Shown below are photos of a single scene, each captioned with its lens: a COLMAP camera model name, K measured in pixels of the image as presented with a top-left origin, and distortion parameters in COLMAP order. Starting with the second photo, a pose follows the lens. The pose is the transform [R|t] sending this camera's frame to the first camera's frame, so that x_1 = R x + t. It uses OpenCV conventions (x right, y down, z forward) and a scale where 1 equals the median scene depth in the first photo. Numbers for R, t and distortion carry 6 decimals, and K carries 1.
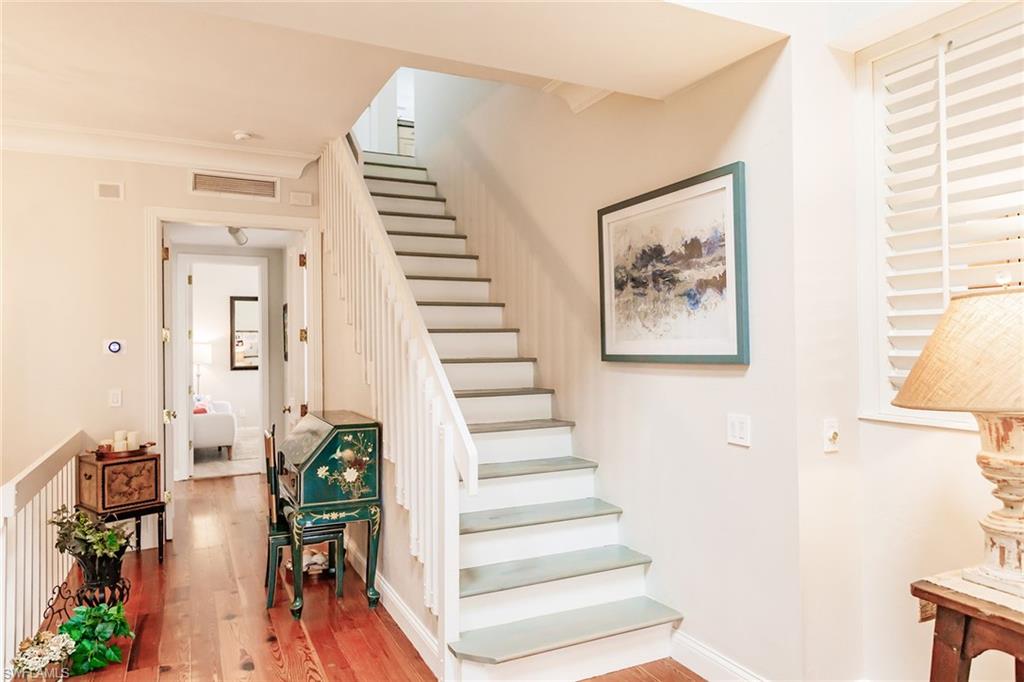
lens RADIAL K [[655.4, 0, 512.0], [0, 655.4, 341.0], [0, 0, 1]] dist [0.001051, -0.000171]
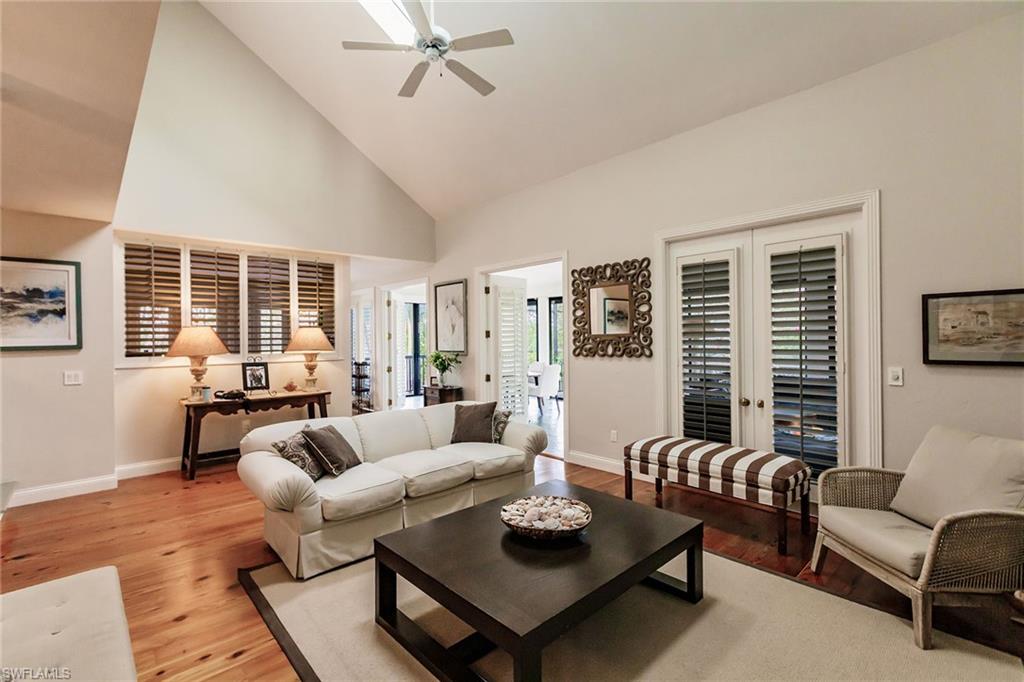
lens RADIAL K [[457.4, 0, 507.0], [0, 457.4, 336.2], [0, 0, 1]] dist [0.002839, -0.000571]
pose [[-0.292409, 0.015620, 0.956166, -1.174768], [0.011751, 0.999850, -0.012740, 0.020459], [-0.956221, 0.007511, -0.292549, 0.019297]]
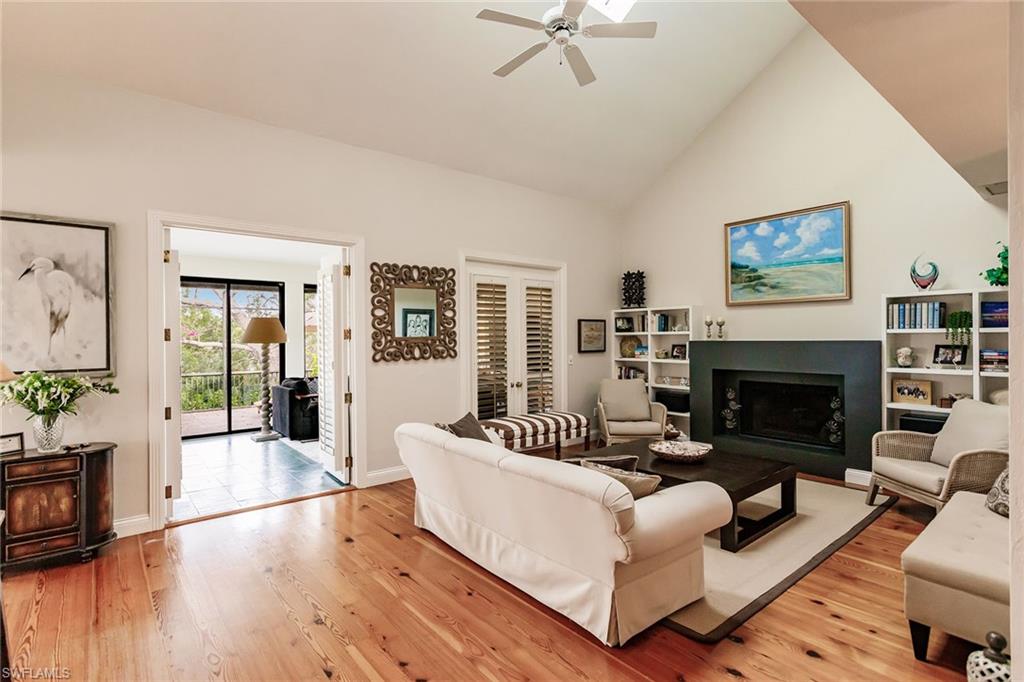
lens RADIAL K [[495.6, 0, 502.7], [0, 495.6, 337.9], [0, 0, 1]] dist [-0.000572, -0.000031]
pose [[-0.974246, 0.017129, -0.224835, 0.075904], [0.017329, 0.999849, 0.001083, 0.006949], [0.224820, -0.002841, -0.974396, 0.778314]]
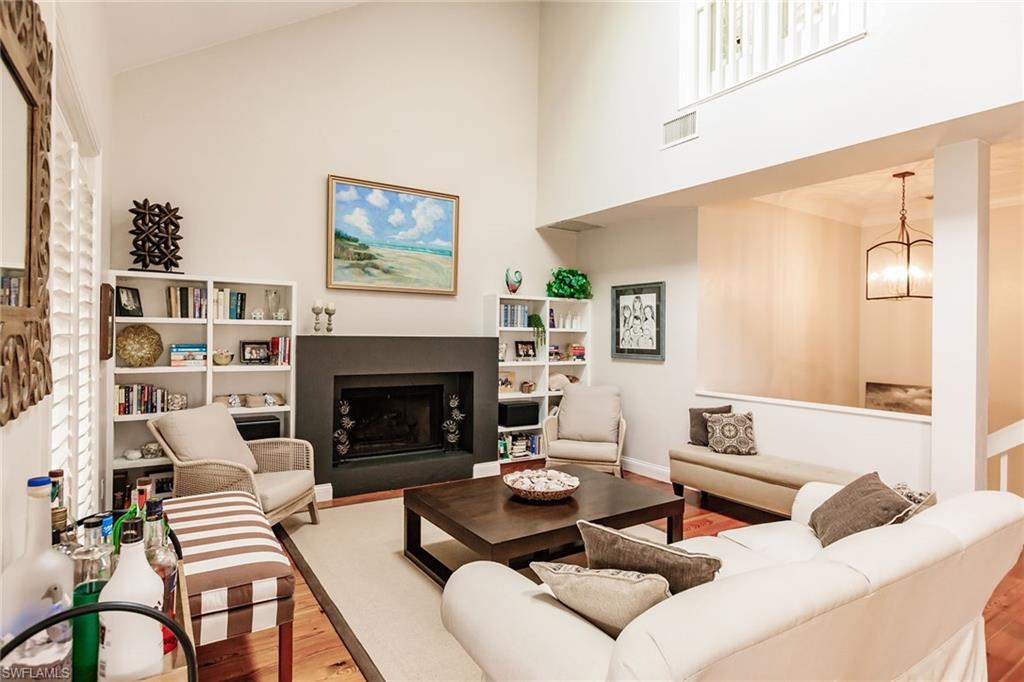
lens RADIAL K [[545.8, 0, 510.0], [0, 545.8, 337.7], [0, 0, 1]] dist [-0.000697, 0.000113]
pose [[0.123921, 0.016045, -0.992162, 0.344182], [-0.012554, 0.999815, 0.014601, 0.010928], [0.992213, 0.010647, 0.124099, -0.399438]]
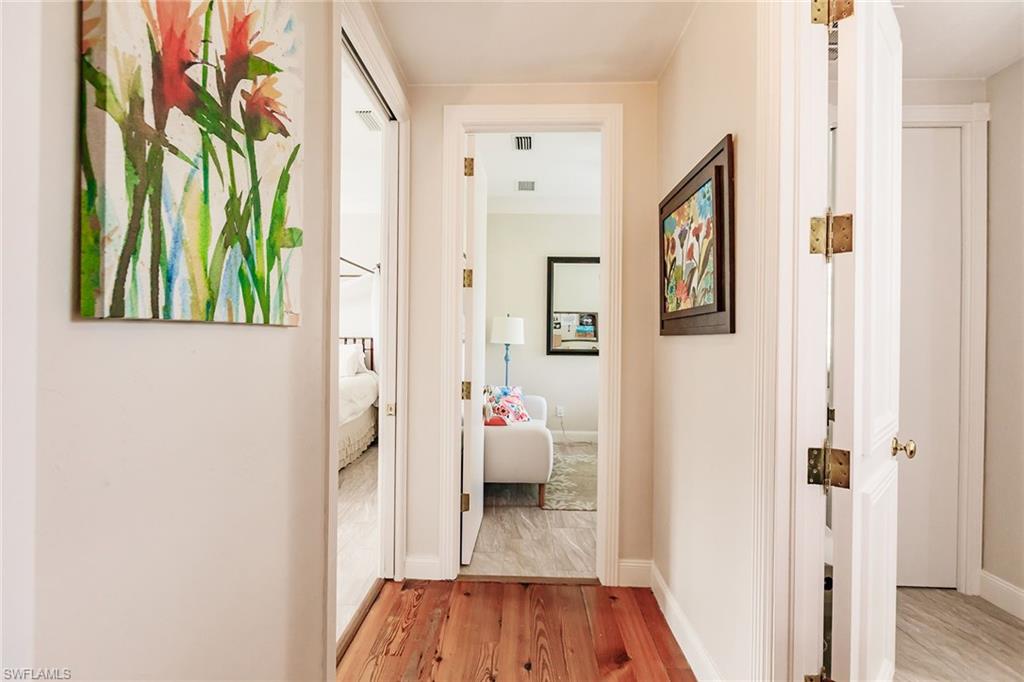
lens RADIAL K [[475.6, 0, 512.0], [0, 475.6, 341.0], [0, 0, 1]] dist [-0.000214, -0.000011]
pose [[0.883858, 0.020522, -0.467305, -0.594413], [-0.016758, 0.999785, 0.012210, 0.066472], [0.467456, -0.002961, 0.884012, 1.414790]]
